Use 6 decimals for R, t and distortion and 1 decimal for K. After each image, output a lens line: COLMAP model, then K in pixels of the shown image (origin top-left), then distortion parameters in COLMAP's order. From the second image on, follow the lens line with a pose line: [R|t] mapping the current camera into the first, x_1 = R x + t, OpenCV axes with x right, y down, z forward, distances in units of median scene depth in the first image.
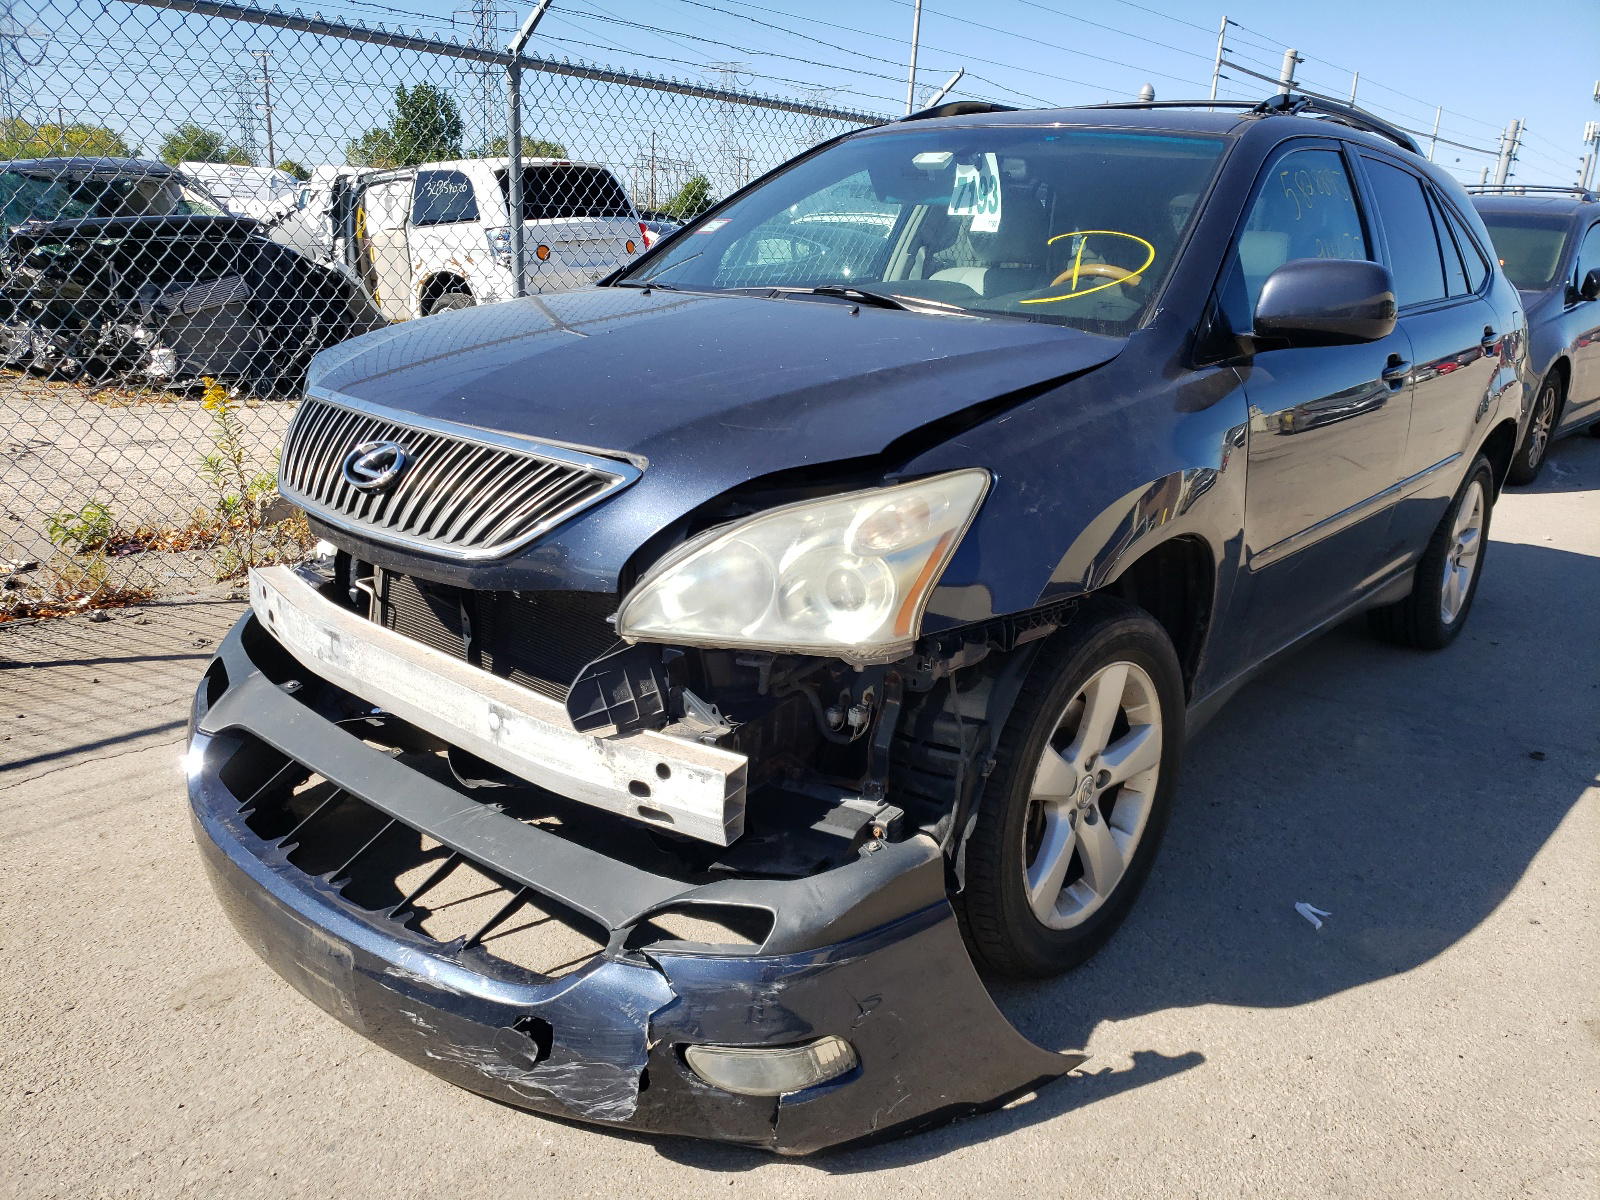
lens RADIAL K [[1225.8, 0, 800.0], [0, 1225.8, 600.0], [0, 0, 1]] dist [-0.004913, -0.002678]
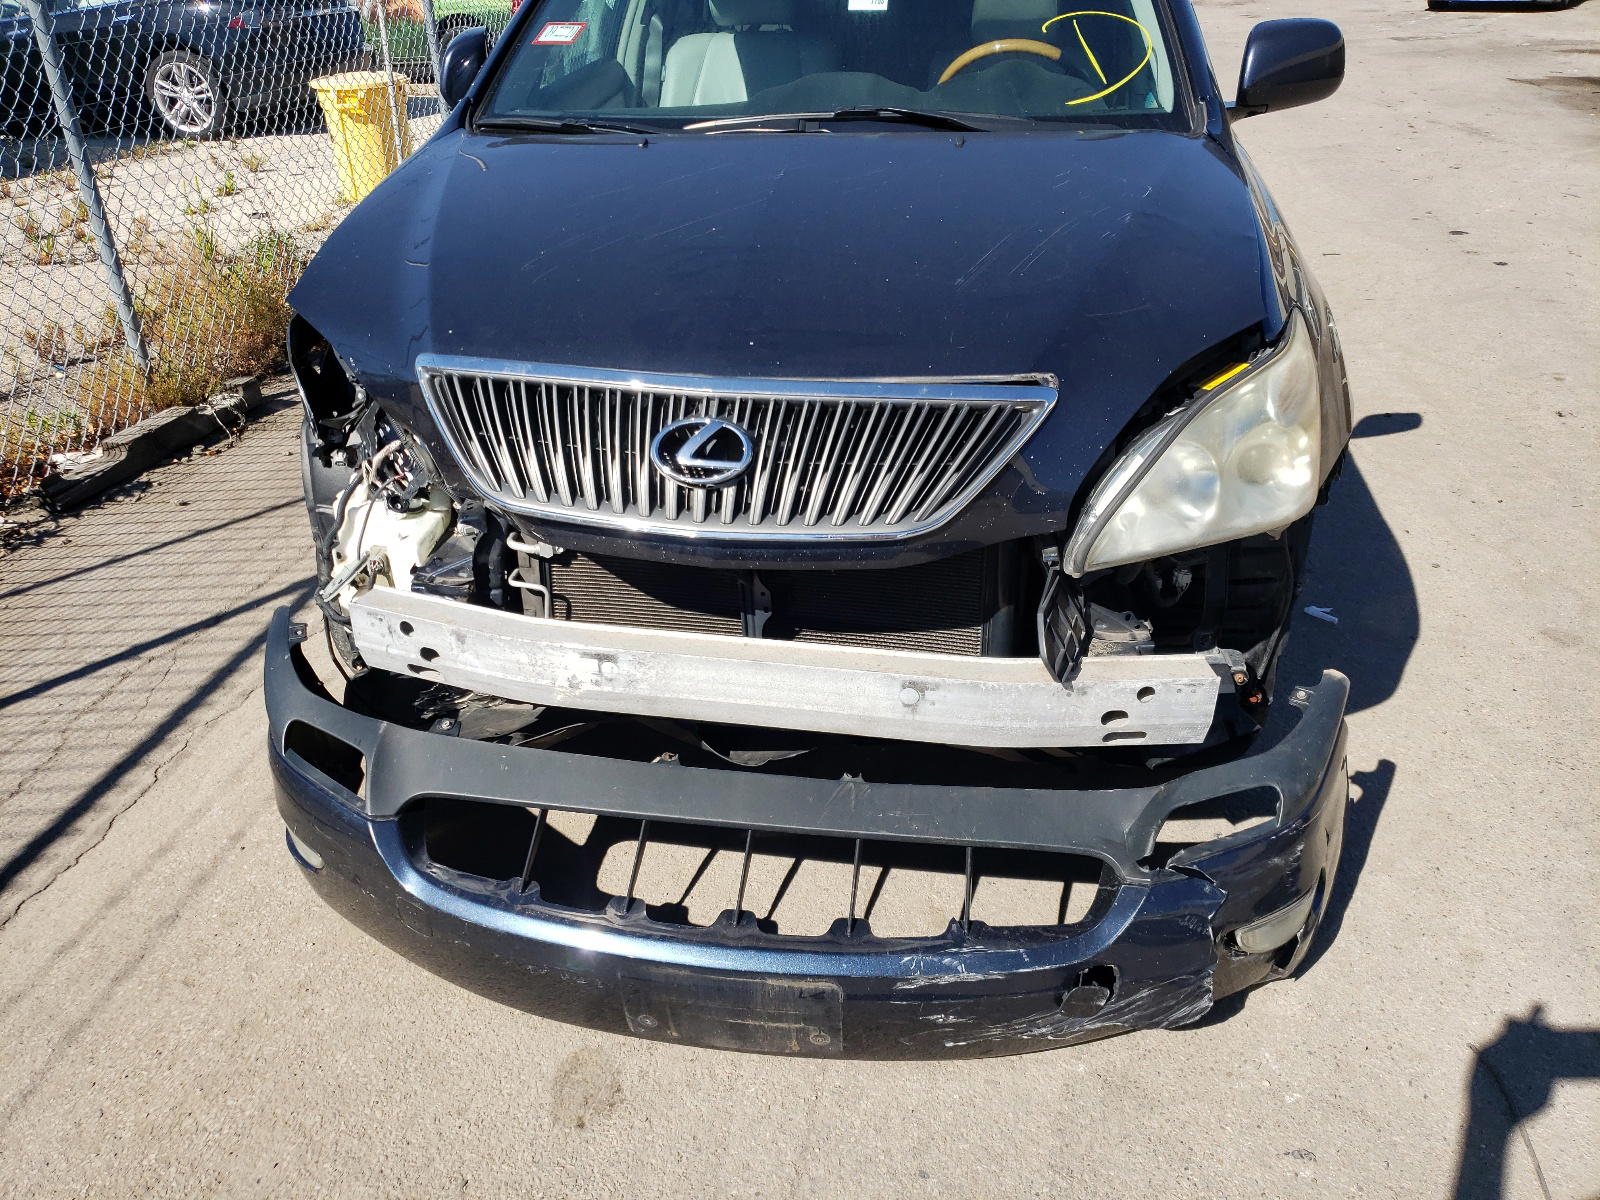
lens RADIAL K [[1230.1, 0, 800.0], [0, 1230.1, 600.0], [0, 0, 1]] dist [0.010482, -0.000398]
pose [[0.866872, -0.292960, 0.403370, -0.669969], [0.200314, 0.945615, 0.256293, -0.218813], [-0.456516, -0.141372, 0.878412, 0.252571]]
